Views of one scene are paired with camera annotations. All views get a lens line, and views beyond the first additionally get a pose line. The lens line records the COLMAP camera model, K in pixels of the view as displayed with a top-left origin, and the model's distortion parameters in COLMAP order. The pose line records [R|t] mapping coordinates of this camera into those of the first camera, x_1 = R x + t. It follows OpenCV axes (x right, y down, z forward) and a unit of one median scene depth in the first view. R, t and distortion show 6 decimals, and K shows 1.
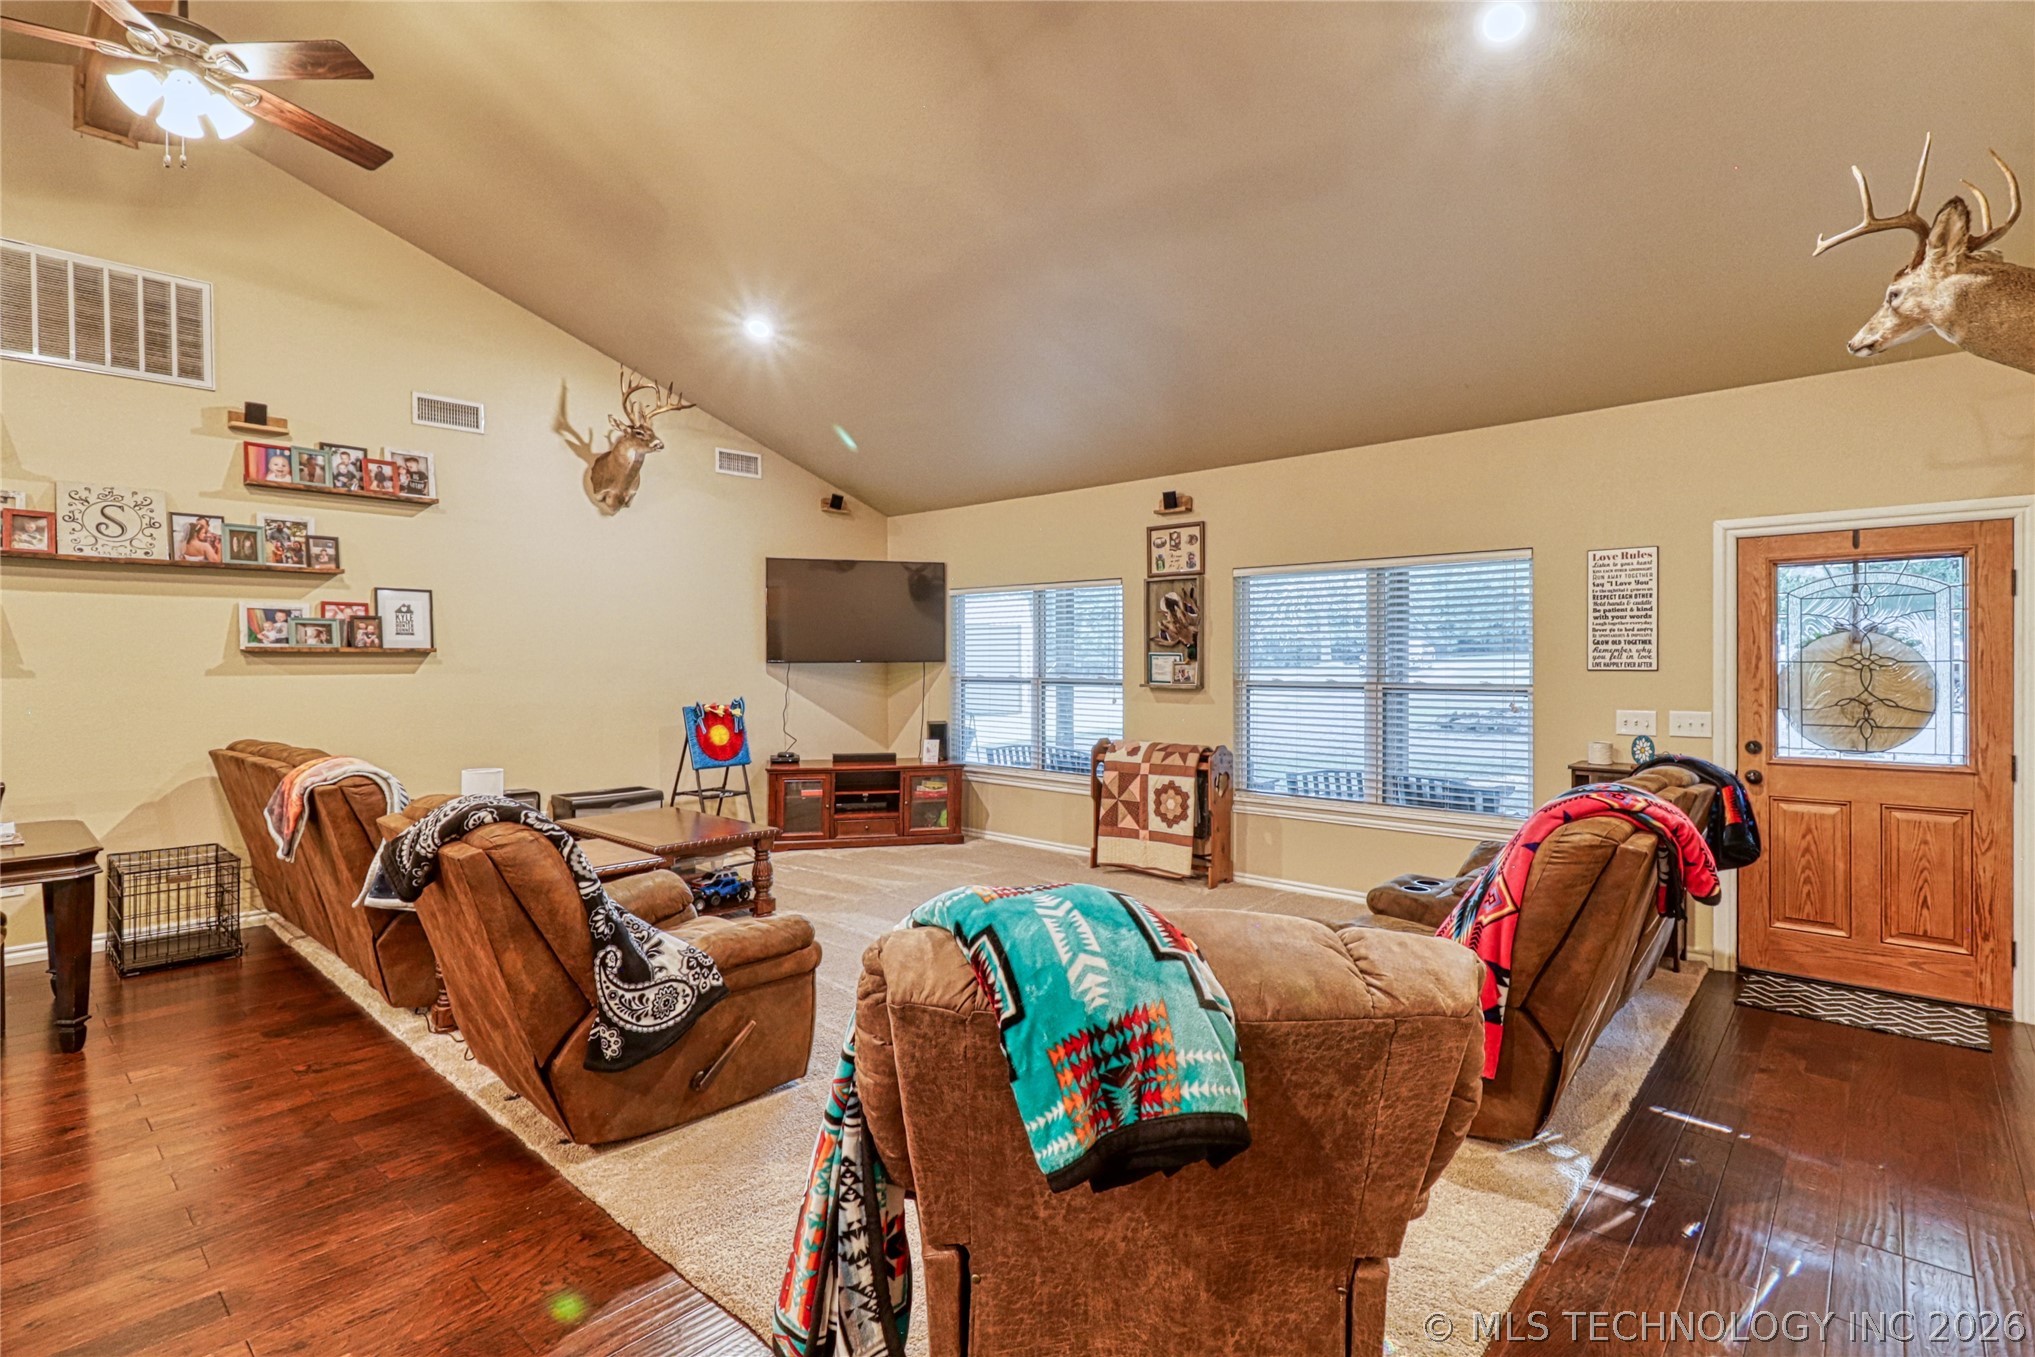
lens RADIAL K [[975.4, 0, 1074.2], [0, 975.4, 662.1], [0, 0, 1]] dist [0.005924, -0.001155]
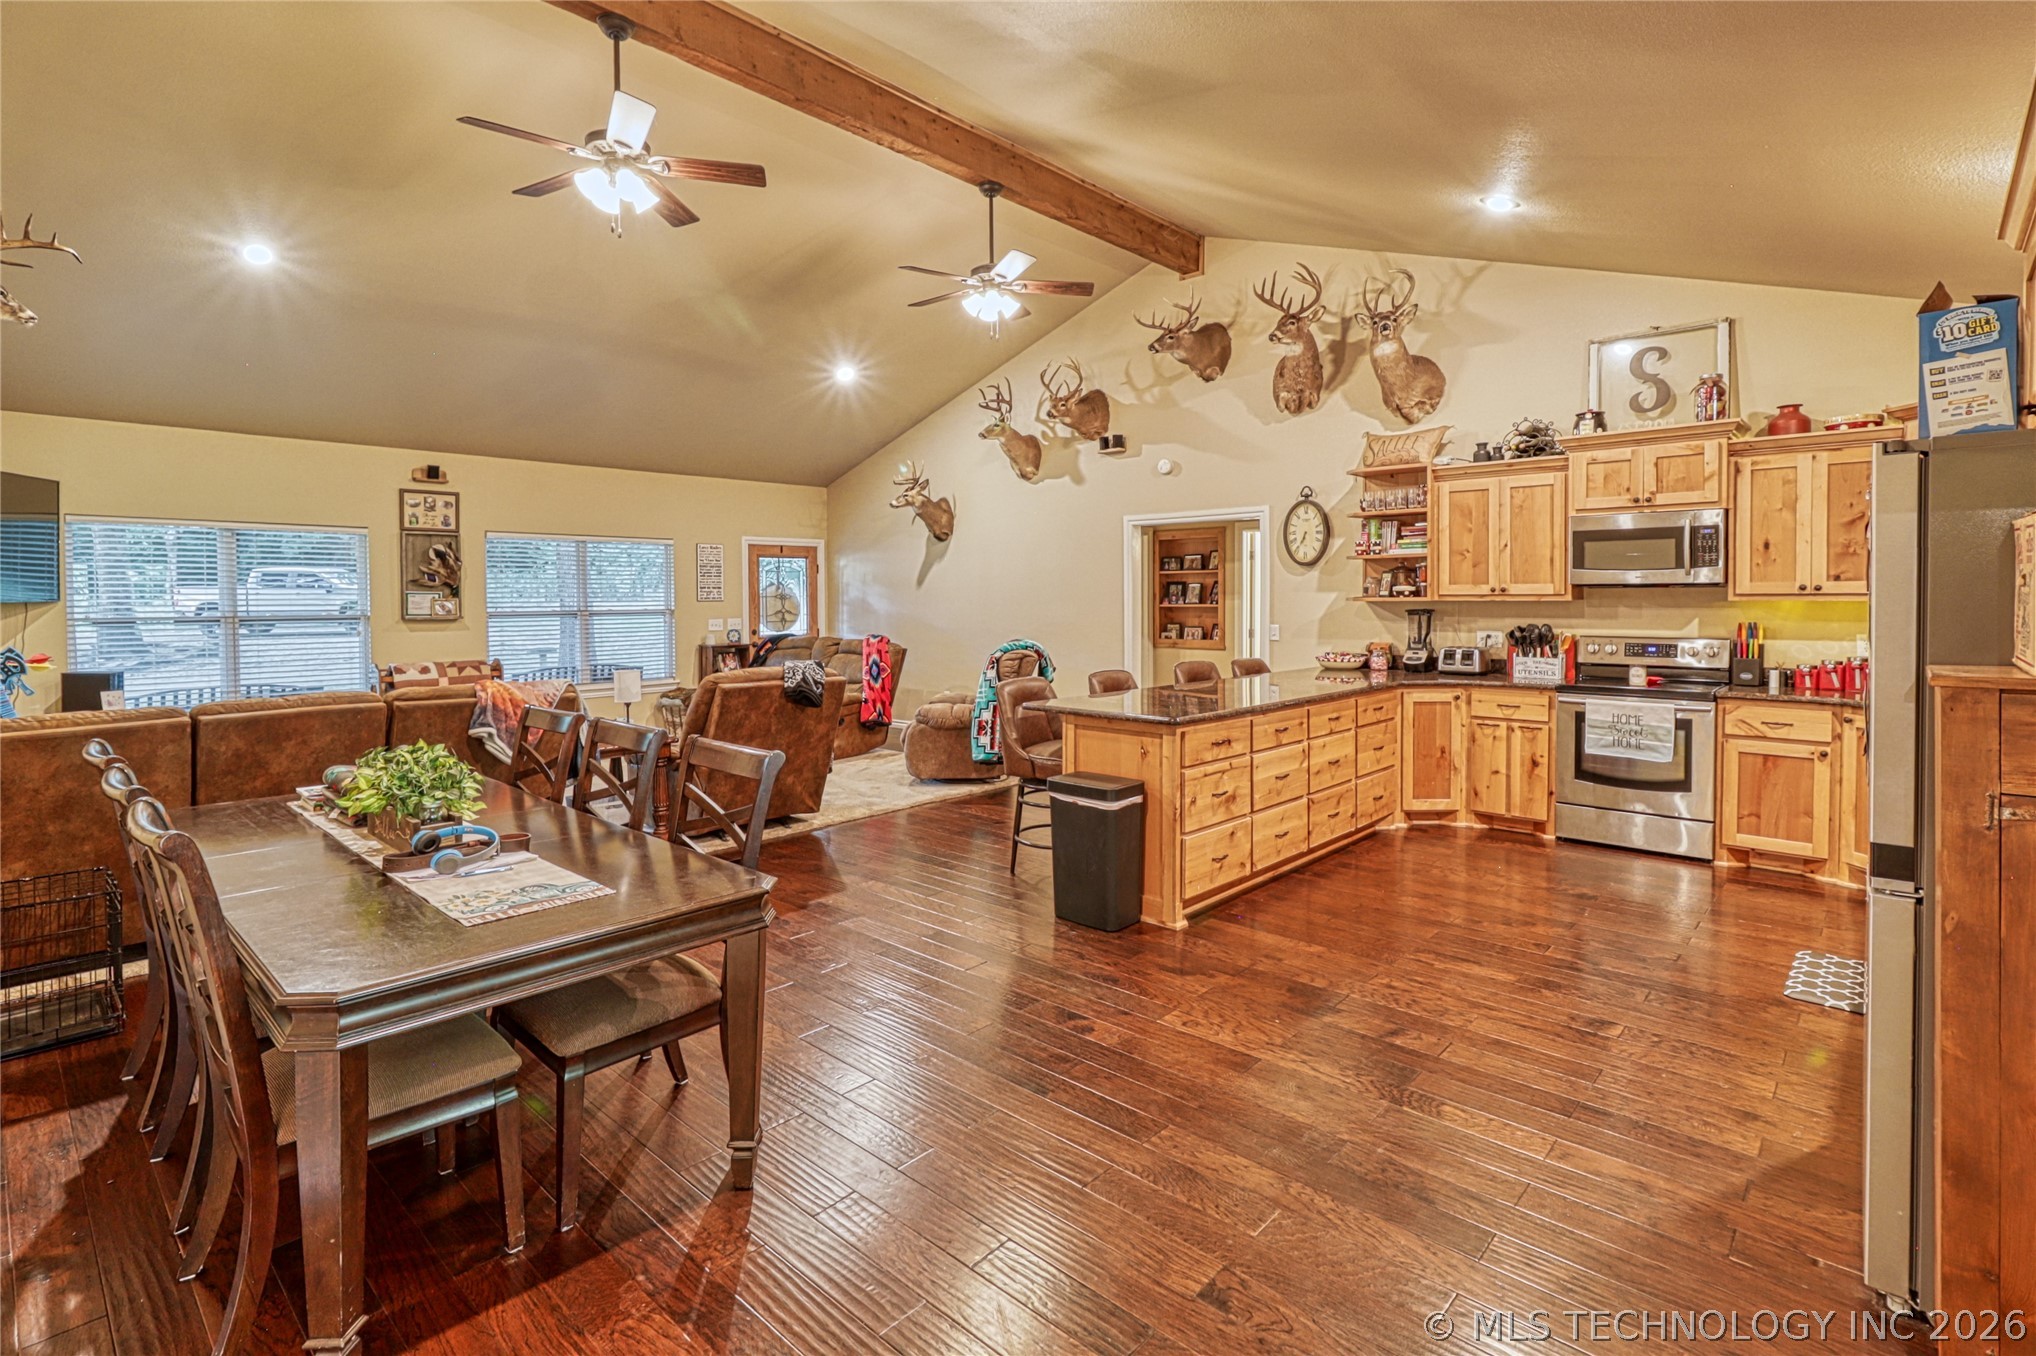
lens RADIAL K [[975.9, 0, 1012.8], [0, 975.9, 611.5], [0, 0, 1]] dist [0.005924, -0.001155]
pose [[0.026291, -0.017025, 0.999509, -1.287652], [0.006975, 0.999834, 0.016847, 0.000110], [-0.999630, 0.006529, 0.026406, 0.231975]]
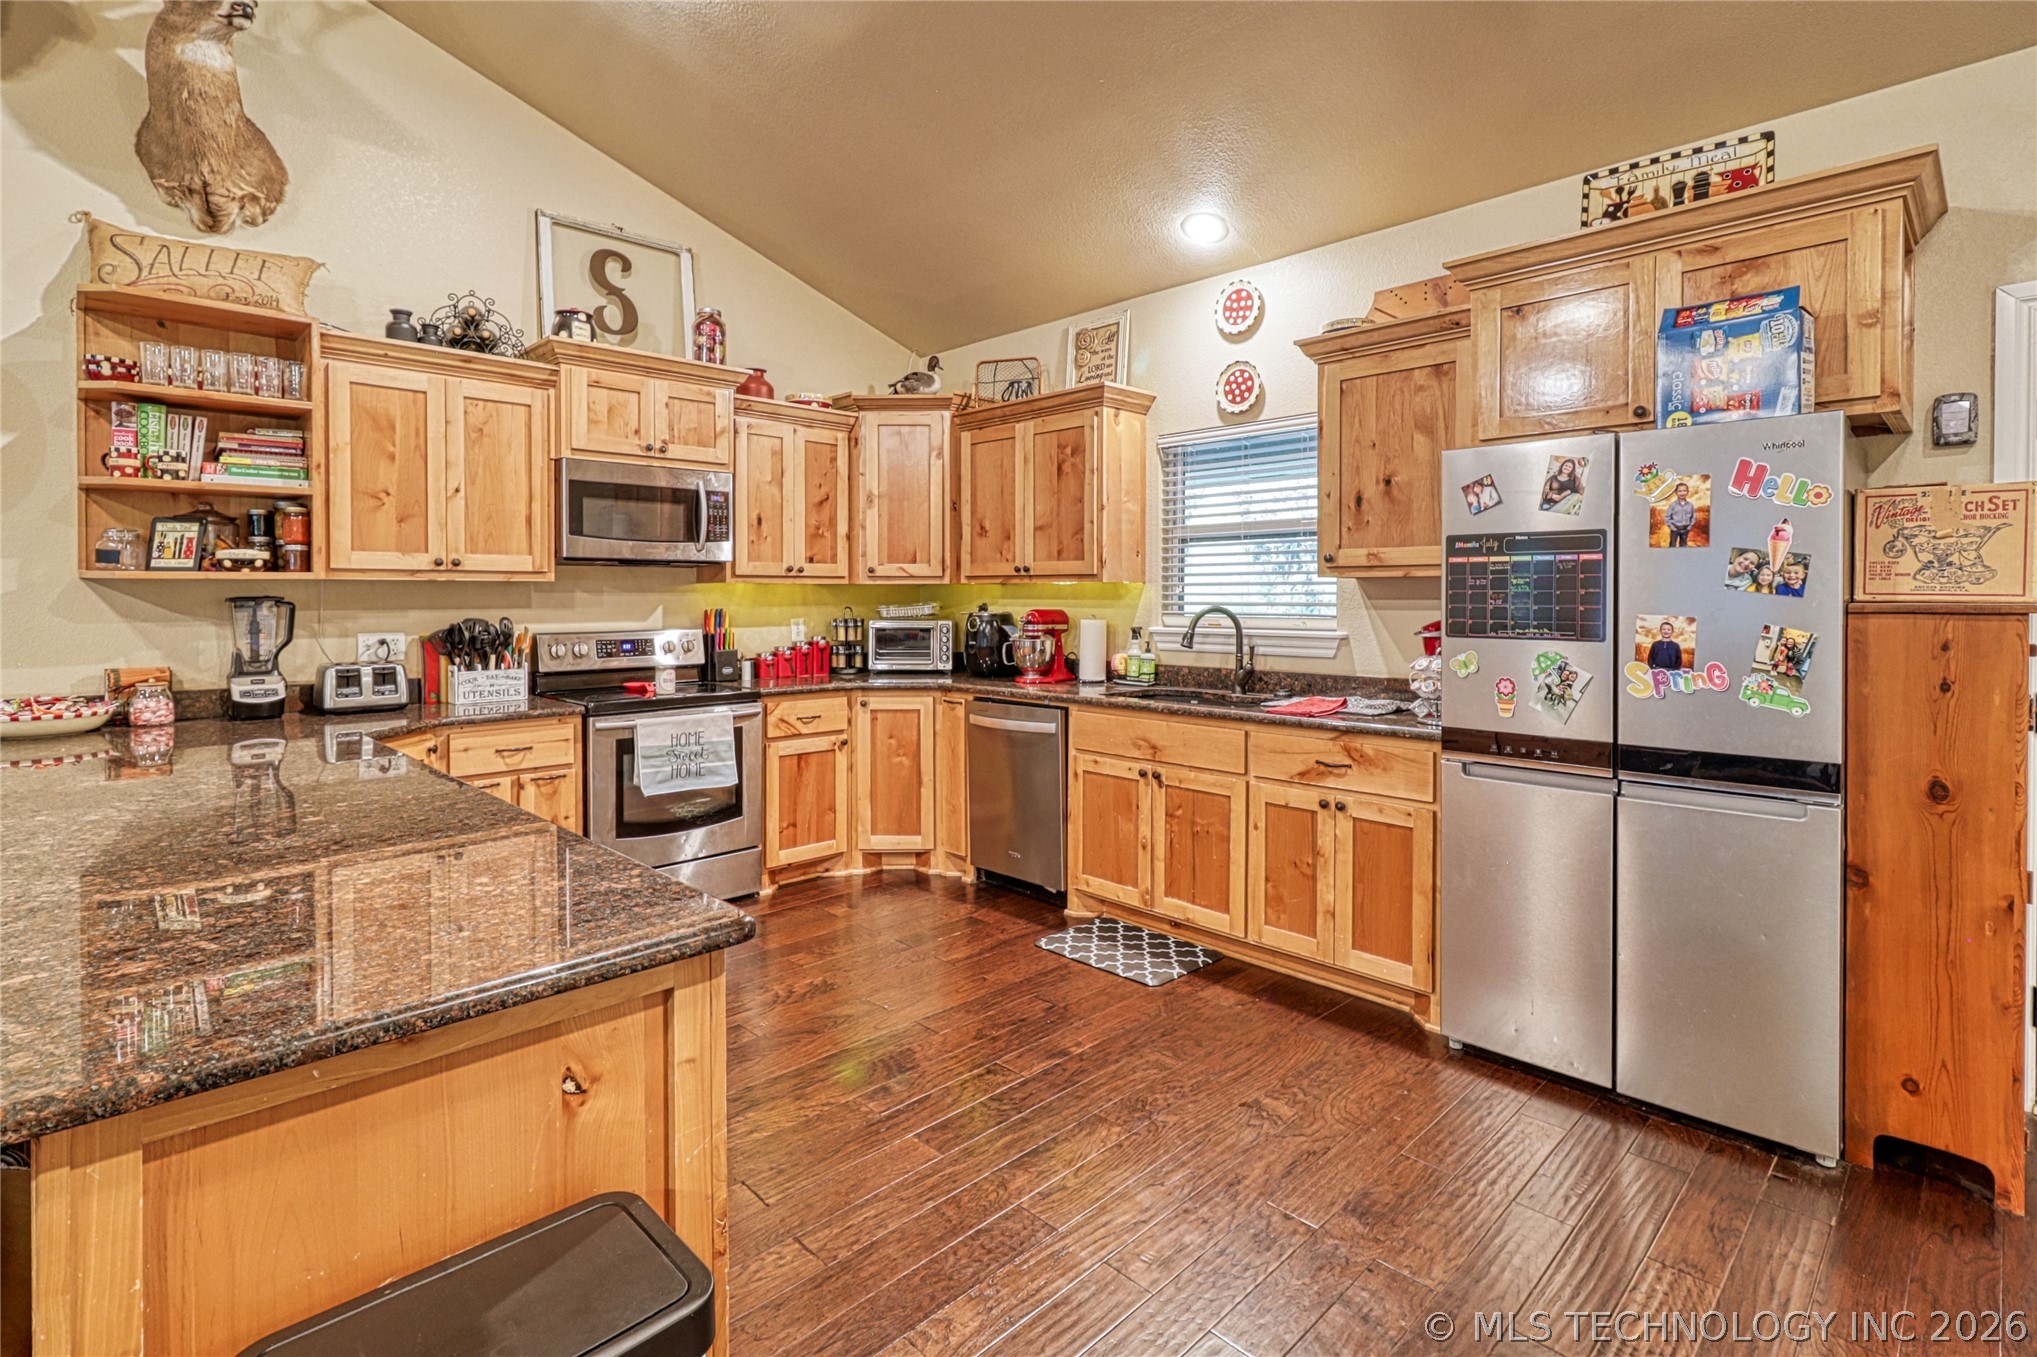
lens RADIAL K [[976.4, 0, 1015.2], [0, 976.4, 612.4], [0, 0, 1]] dist [0.005924, -0.001155]
pose [[-0.997562, 0.003141, 0.069713, -0.632655], [0.004302, 0.999855, 0.016498, 0.021948], [-0.069651, 0.016757, -0.997431, 0.346205]]
